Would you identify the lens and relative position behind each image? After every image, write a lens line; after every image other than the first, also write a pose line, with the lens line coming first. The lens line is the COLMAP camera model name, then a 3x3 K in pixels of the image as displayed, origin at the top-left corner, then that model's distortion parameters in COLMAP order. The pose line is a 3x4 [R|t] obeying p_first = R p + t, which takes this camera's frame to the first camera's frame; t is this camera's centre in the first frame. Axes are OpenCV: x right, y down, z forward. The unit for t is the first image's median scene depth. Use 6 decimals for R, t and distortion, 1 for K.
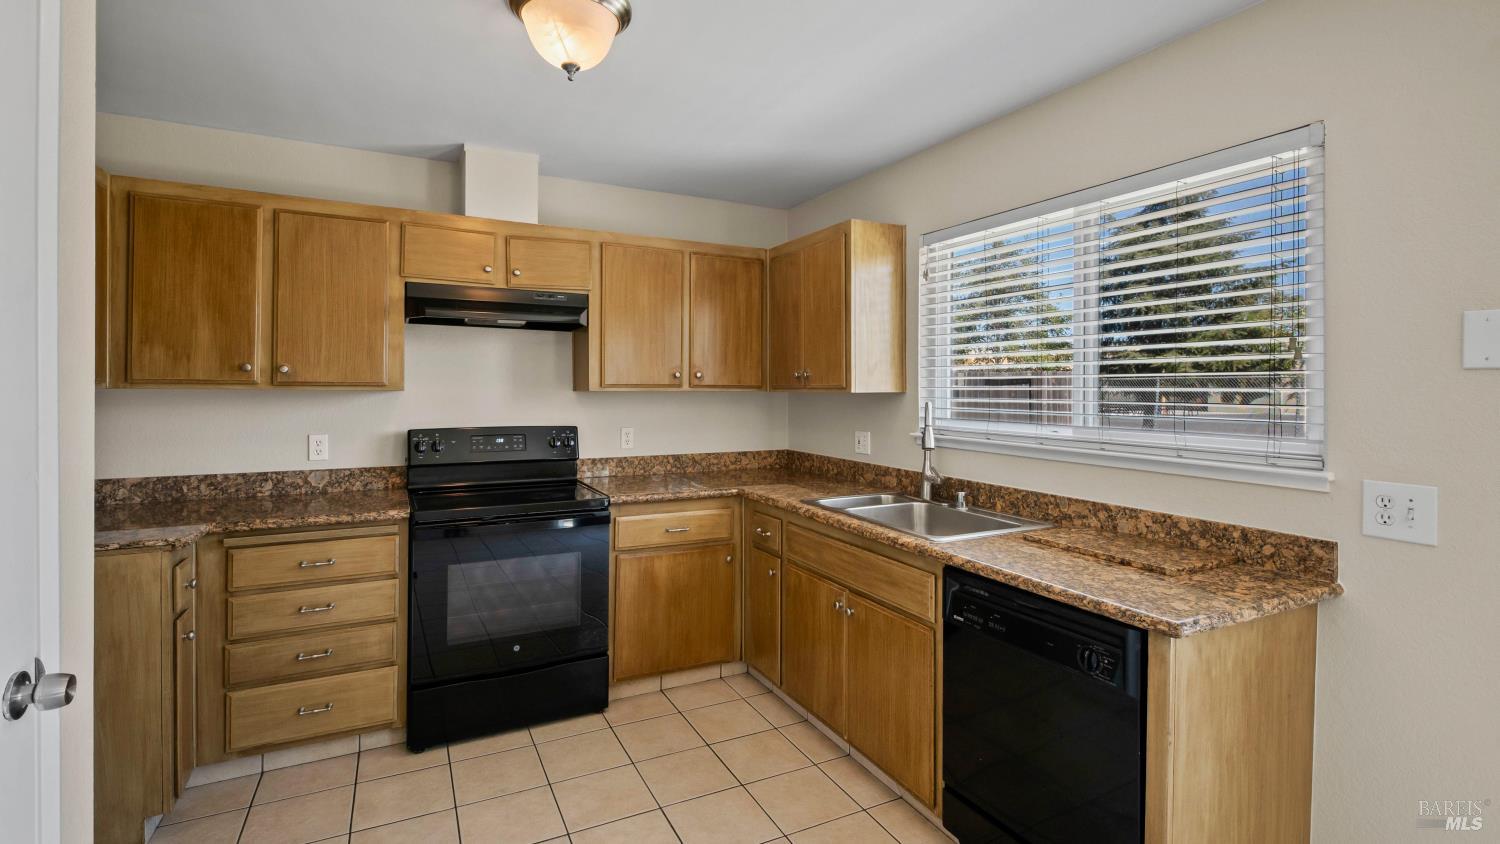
lens RADIAL K [[680.5, 0, 747.8], [0, 680.5, 387.1], [0, 0, 1]] dist [0.004736, -0.005796]
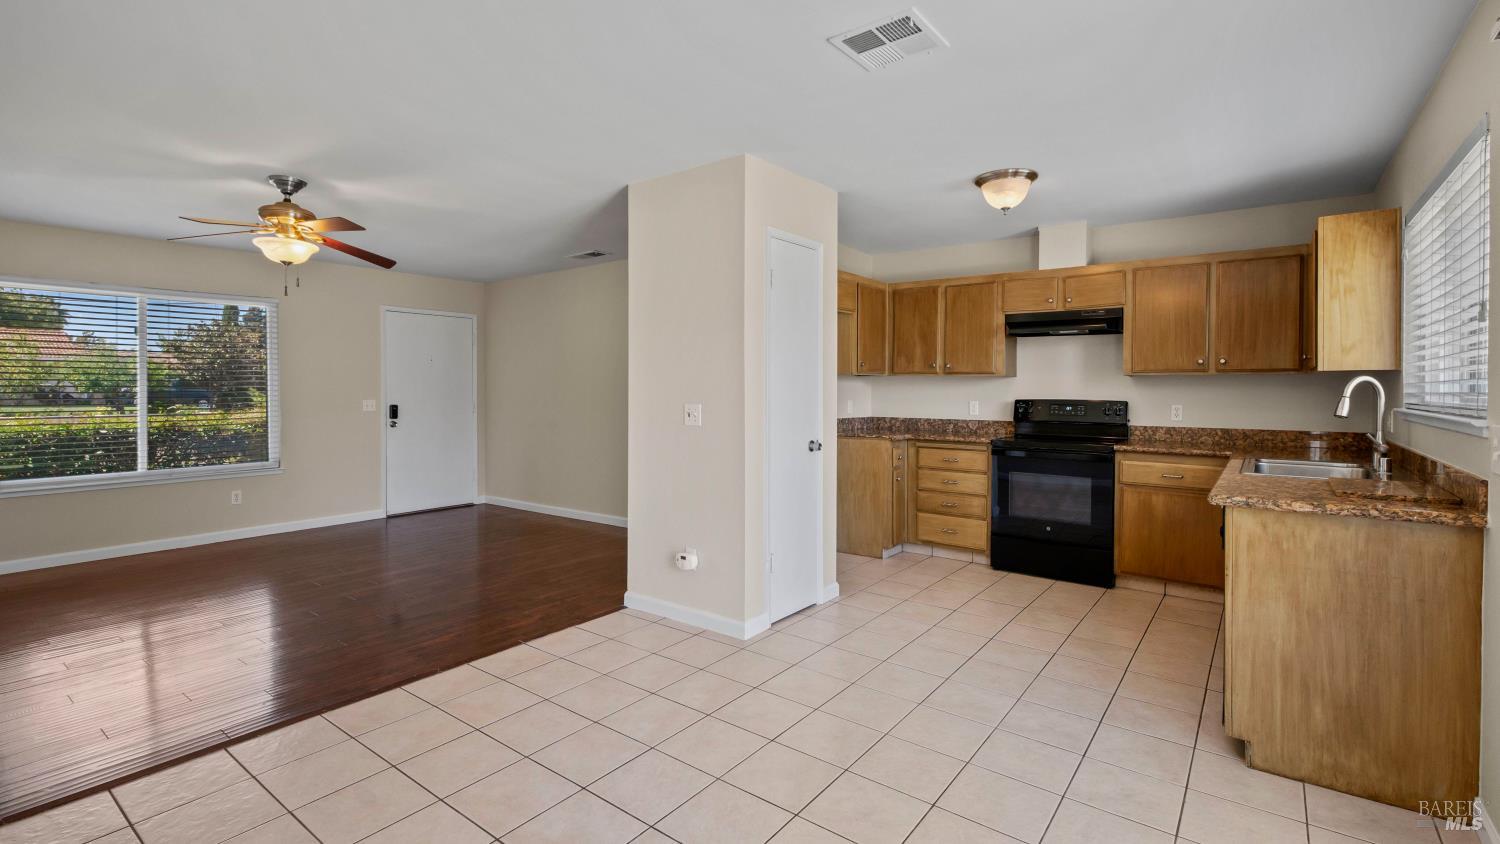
lens RADIAL K [[680.5, 0, 741.6], [0, 680.5, 397.3], [0, 0, 1]] dist [0.004736, -0.005796]
pose [[0.422173, 0.008285, -0.906477, 0.858143], [-0.002913, 0.999965, 0.007783, 0.051301], [0.906511, -0.000646, 0.422183, -0.388395]]
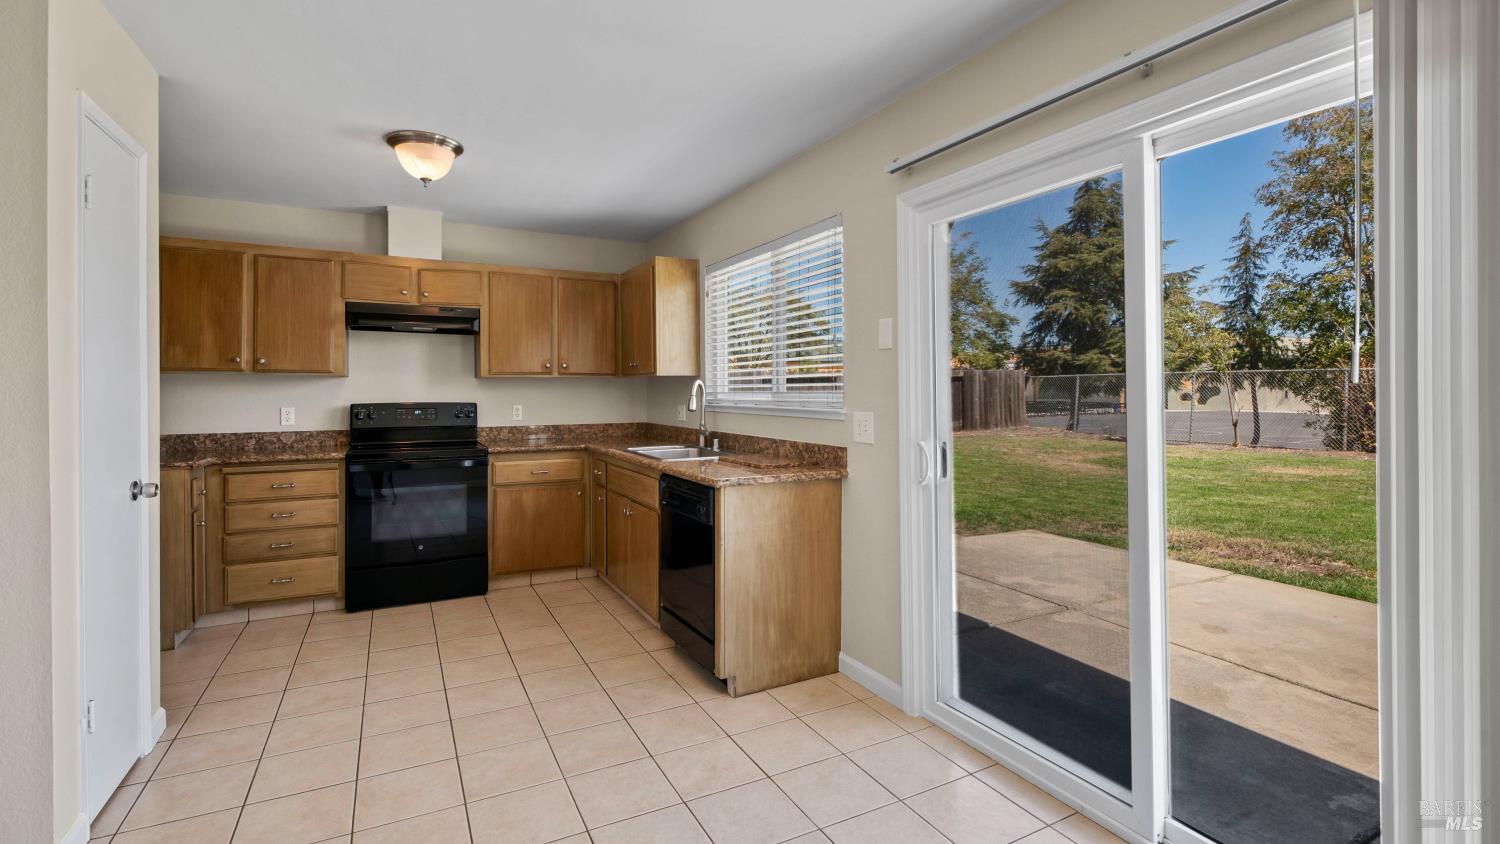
lens RADIAL K [[680.5, 0, 750.5], [0, 680.5, 389.1], [0, 0, 1]] dist [0.004736, -0.005796]
pose [[0.999889, -0.008576, 0.012146, 0.369176], [0.008617, 0.999957, -0.003348, 0.048499], [-0.012117, 0.003453, 0.999921, -0.502828]]
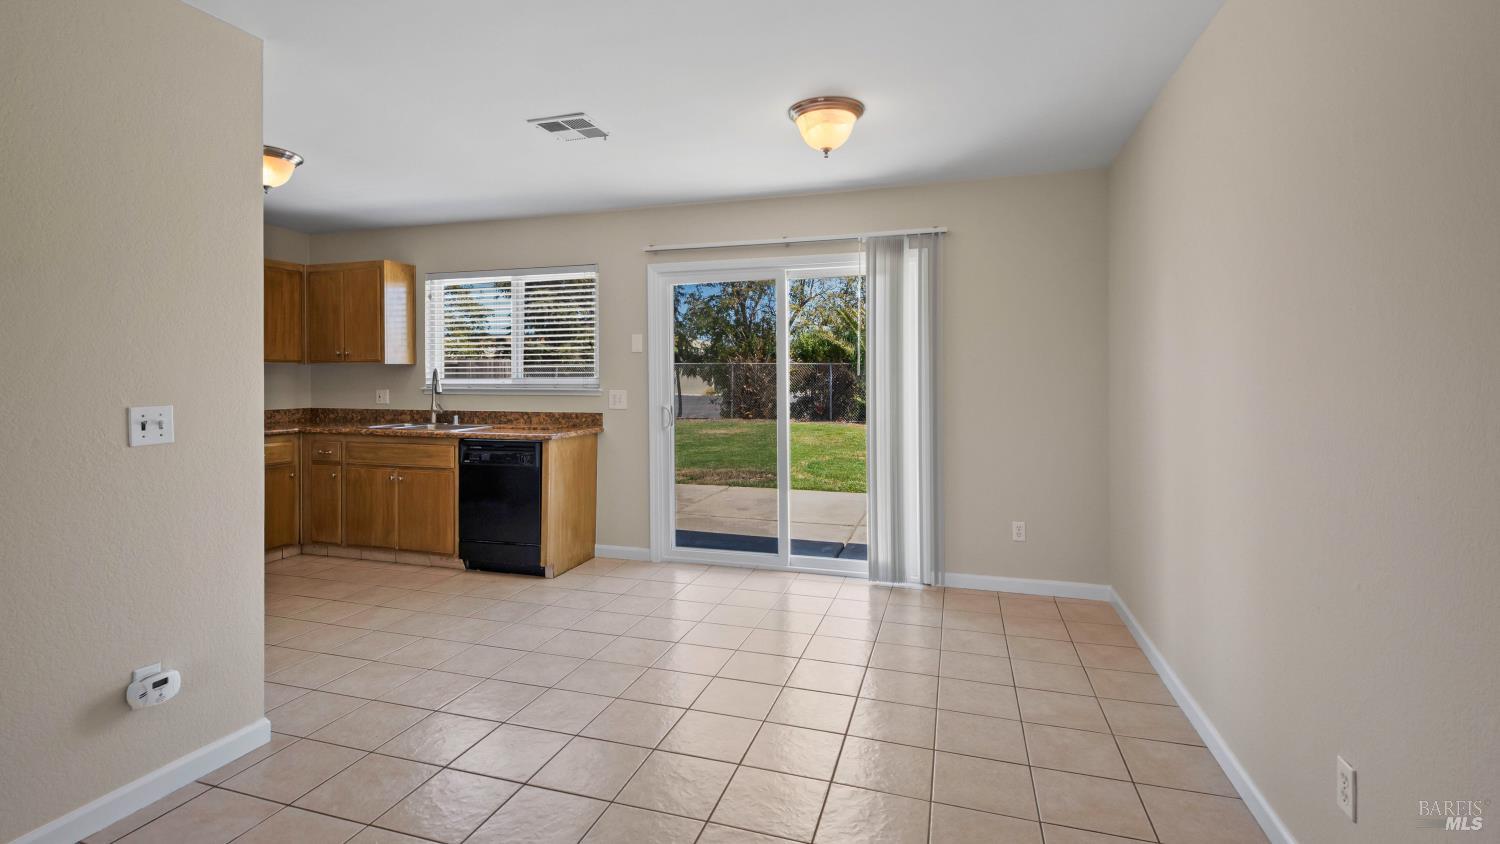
lens RADIAL K [[680.5, 0, 745.6], [0, 680.5, 379.2], [0, 0, 1]] dist [0.004736, -0.005796]
pose [[0.694712, -0.008236, 0.719241, -0.483909], [0.005759, 0.999966, 0.005889, 0.045744], [-0.719265, 0.000051, 0.694736, -0.888440]]
